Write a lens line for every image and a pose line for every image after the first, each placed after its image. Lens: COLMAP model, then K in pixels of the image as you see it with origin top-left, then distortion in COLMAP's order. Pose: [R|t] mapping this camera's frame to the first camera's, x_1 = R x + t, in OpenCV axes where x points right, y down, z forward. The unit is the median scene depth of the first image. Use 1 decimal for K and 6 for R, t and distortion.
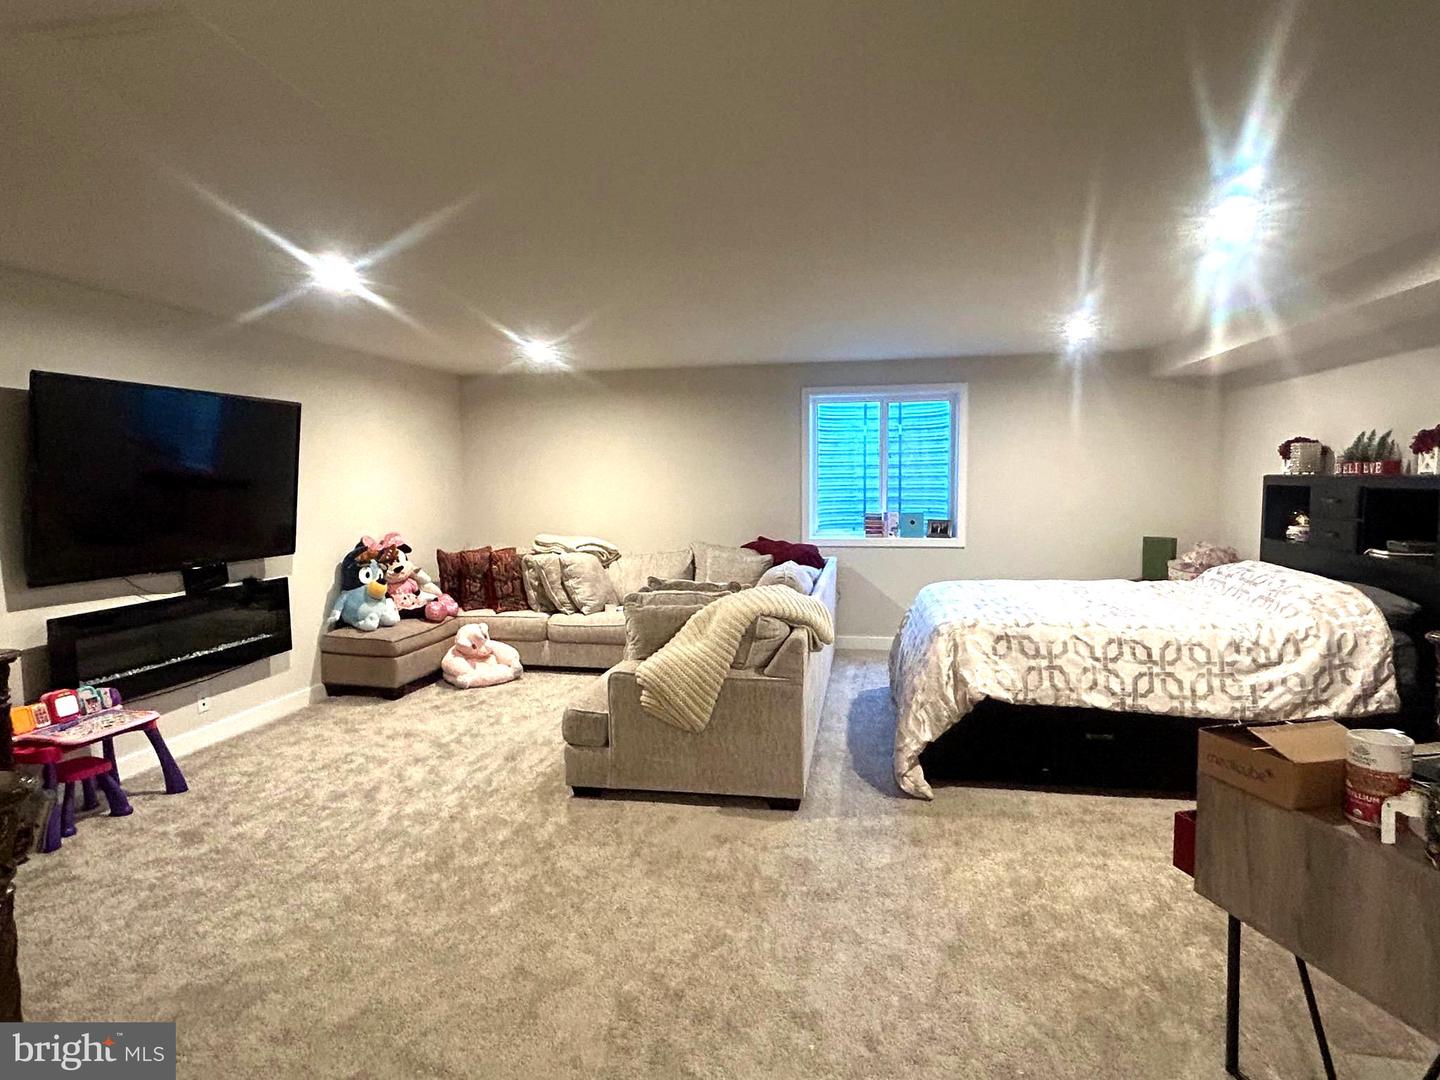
lens RADIAL K [[818.6, 0, 720.0], [0, 818.6, 540.0], [0, 0, 1]] dist [-0.000586, 0.011740]
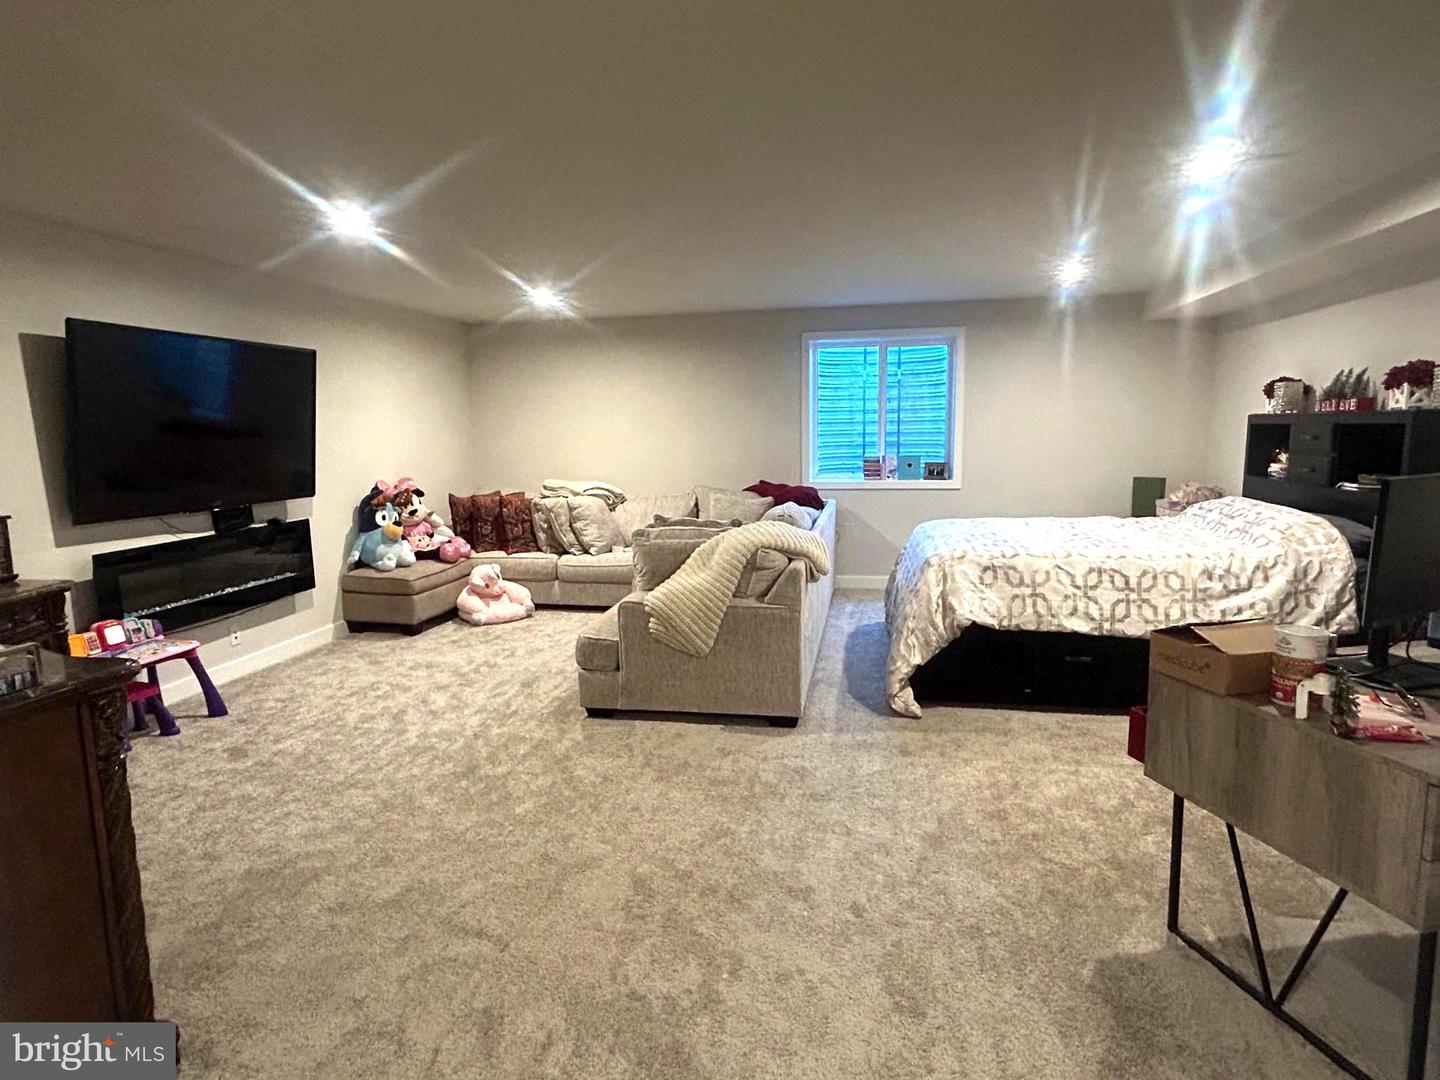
lens RADIAL K [[818.6, 0, 720.0], [0, 818.6, 540.0], [0, 0, 1]] dist [-0.000586, 0.011740]
pose [[0.999975, -0.005865, -0.003896, 0.000730], [0.006083, 0.998270, 0.058477, 0.016564], [0.003546, -0.058500, 0.998281, -0.049216]]
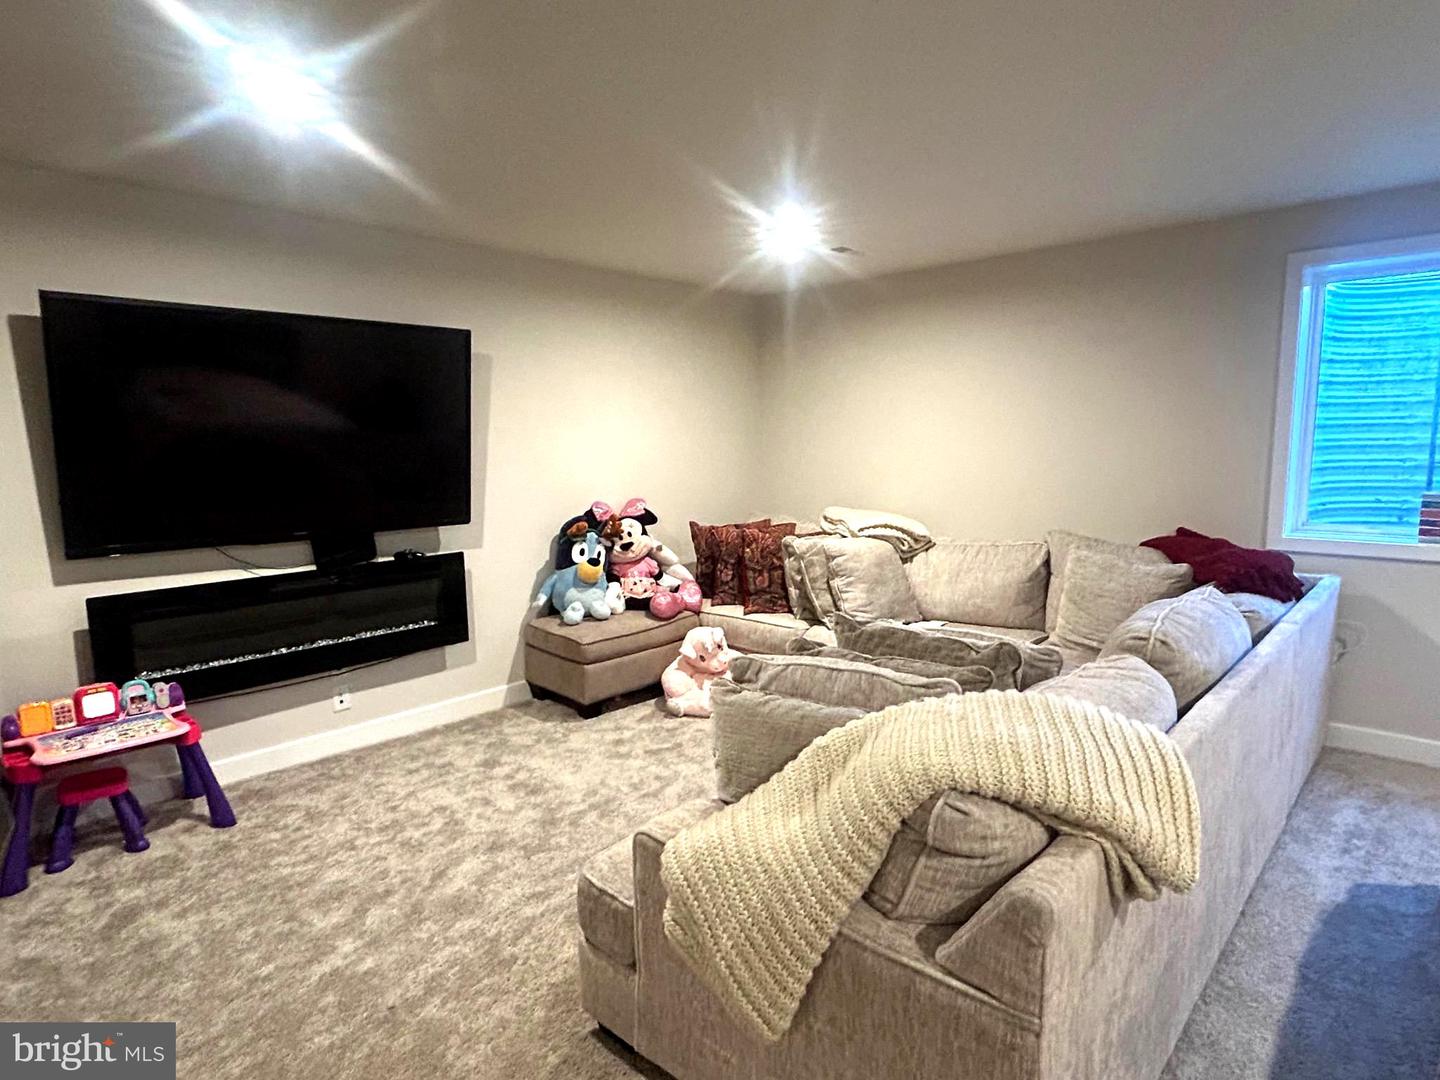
lens RADIAL K [[809.8, 0, 720.0], [0, 809.8, 540.0], [0, 0, 1]] dist [-0.000286, -0.000190]
pose [[0.844221, 0.066998, -0.531792, 0.122354], [-0.037742, 0.997125, 0.065707, -0.032004], [0.534665, -0.035400, 0.844322, 0.532422]]
